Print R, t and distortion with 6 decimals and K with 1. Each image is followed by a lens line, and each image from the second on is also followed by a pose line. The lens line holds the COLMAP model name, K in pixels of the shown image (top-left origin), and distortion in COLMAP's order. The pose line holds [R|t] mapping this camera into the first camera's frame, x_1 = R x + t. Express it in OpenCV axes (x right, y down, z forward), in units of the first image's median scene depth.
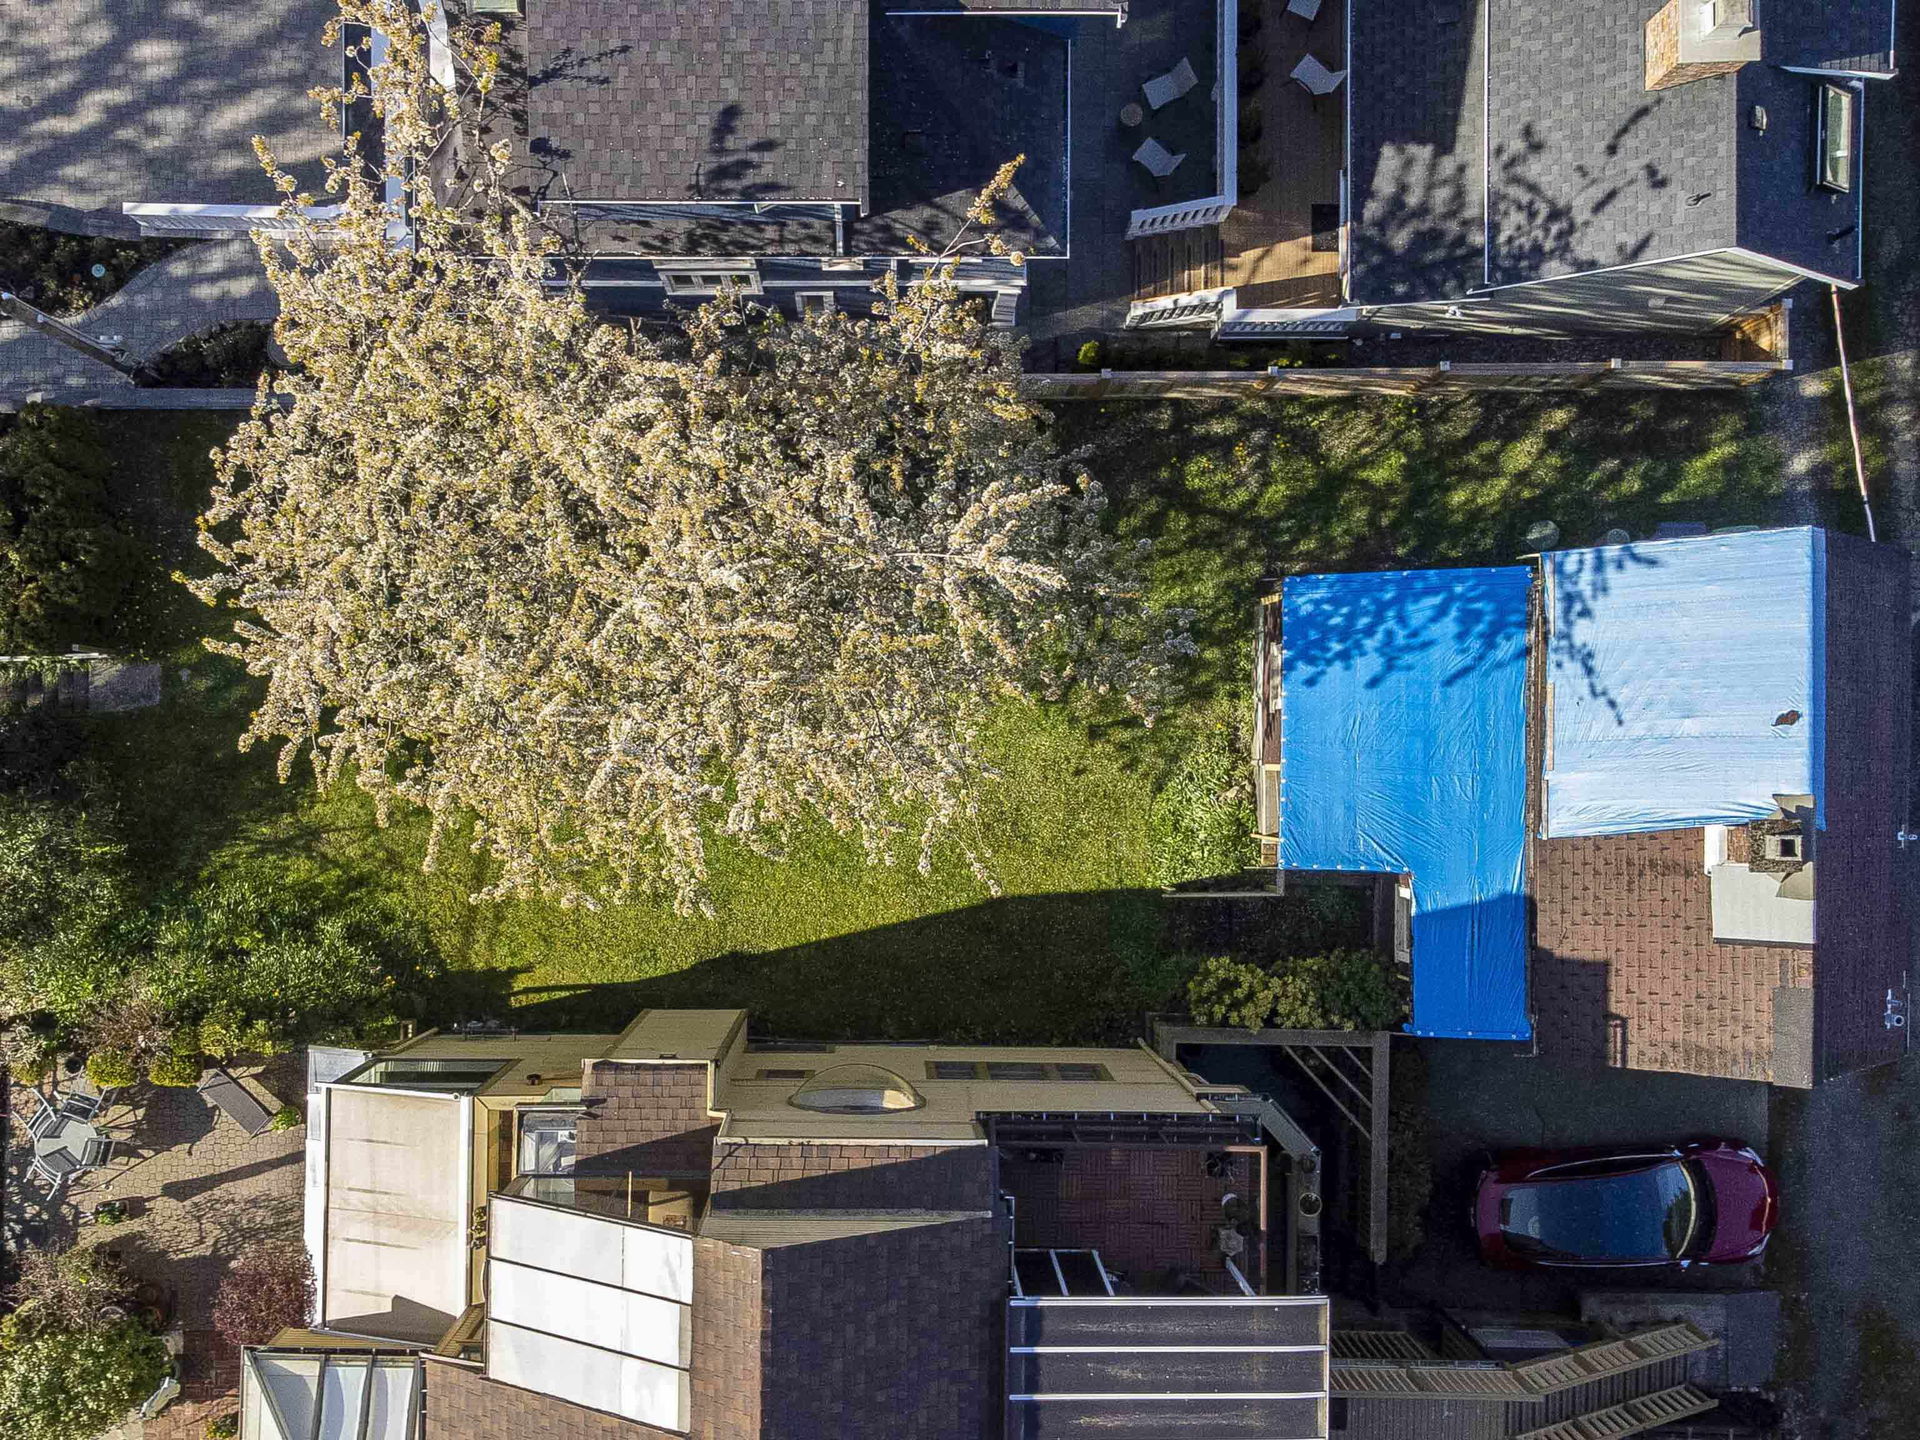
lens RADIAL K [[1941.1, 0, 960.0], [0, 1941.1, 720.0], [0, 0, 1]] dist [0.139381, -0.322629]
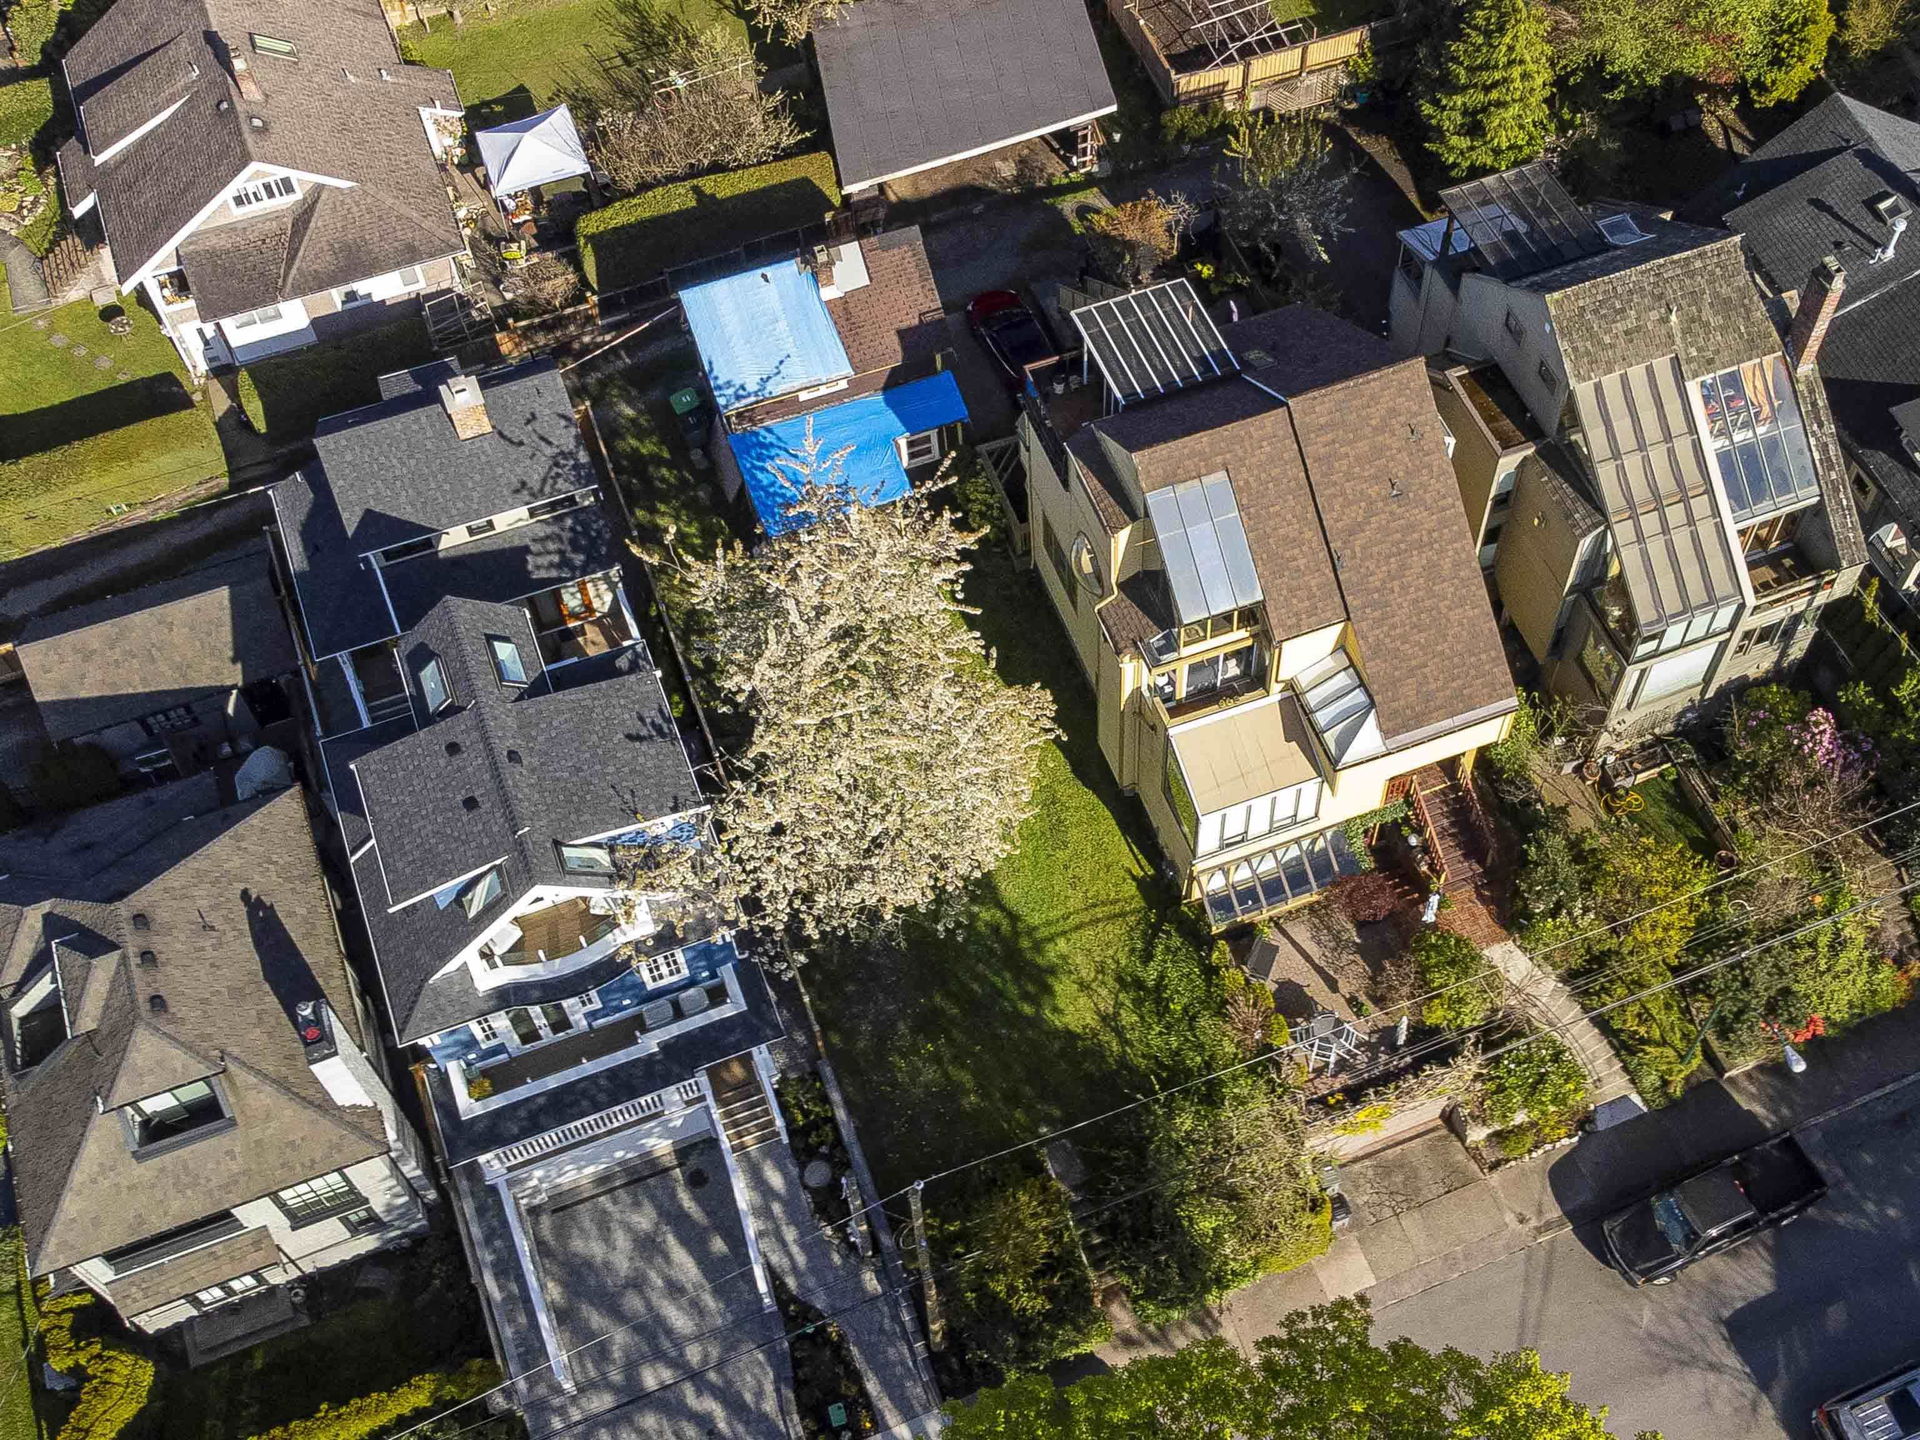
lens RADIAL K [[1941.1, 0, 960.0], [0, 1941.1, 720.0], [0, 0, 1]] dist [0.139381, -0.322629]
pose [[-0.349710, -0.810041, 0.470677, -0.949225], [0.936751, -0.309926, 0.162615, -0.266232], [0.014150, 0.497775, 0.867191, -0.561328]]
